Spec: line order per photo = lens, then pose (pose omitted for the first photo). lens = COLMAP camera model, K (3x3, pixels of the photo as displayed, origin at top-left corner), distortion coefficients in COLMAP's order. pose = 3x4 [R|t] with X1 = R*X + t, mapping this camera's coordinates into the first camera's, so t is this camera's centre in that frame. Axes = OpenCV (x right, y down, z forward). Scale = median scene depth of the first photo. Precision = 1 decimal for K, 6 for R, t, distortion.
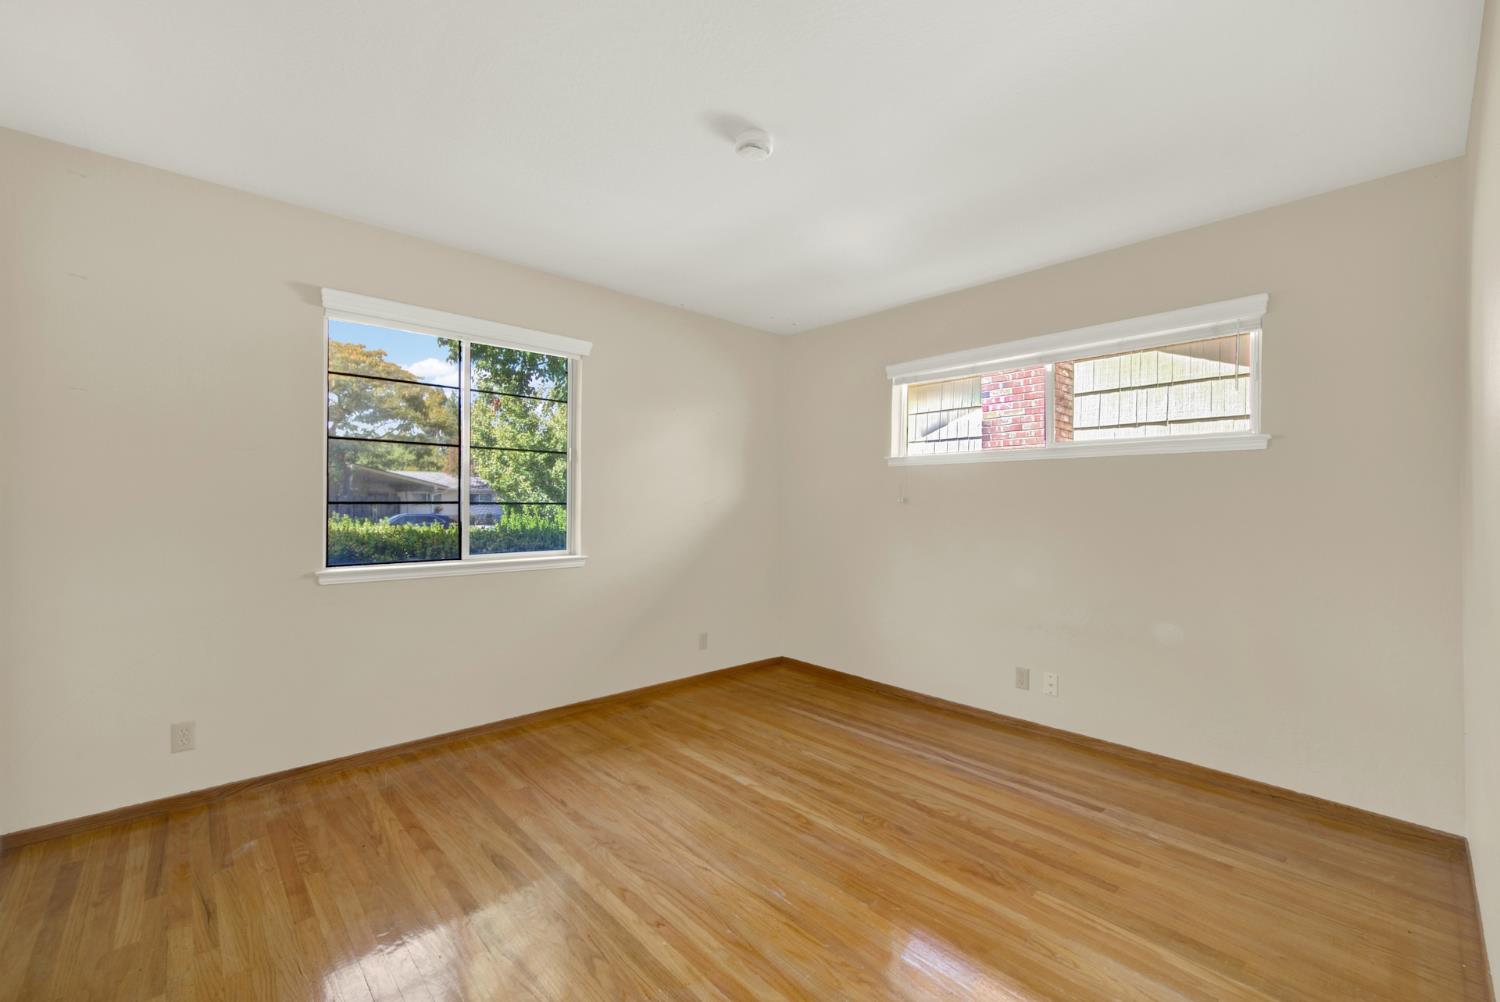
lens RADIAL K [[613.5, 0, 754.8], [0, 613.5, 503.5], [0, 0, 1]] dist [0.000883, -0.002073]
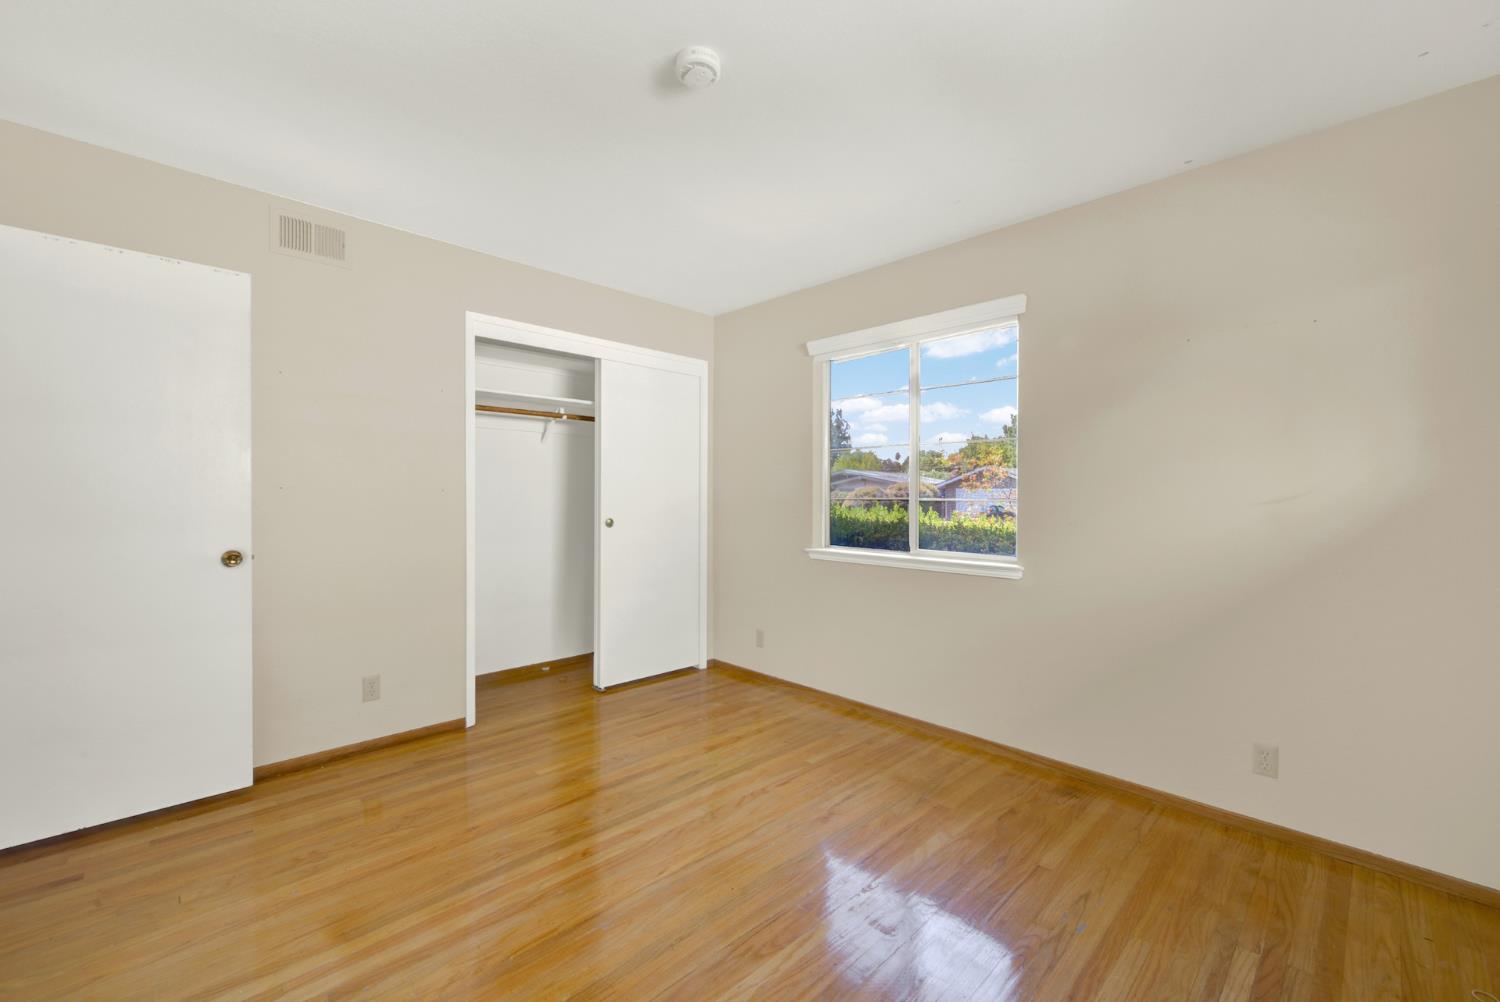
lens RADIAL K [[613.5, 0, 754.8], [0, 613.5, 503.5], [0, 0, 1]] dist [0.000883, -0.002073]
pose [[0.041730, 0.008593, -0.999092, 0.633129], [-0.010409, 0.999912, 0.008165, -0.000550], [0.999075, 0.010059, 0.041816, 0.780133]]
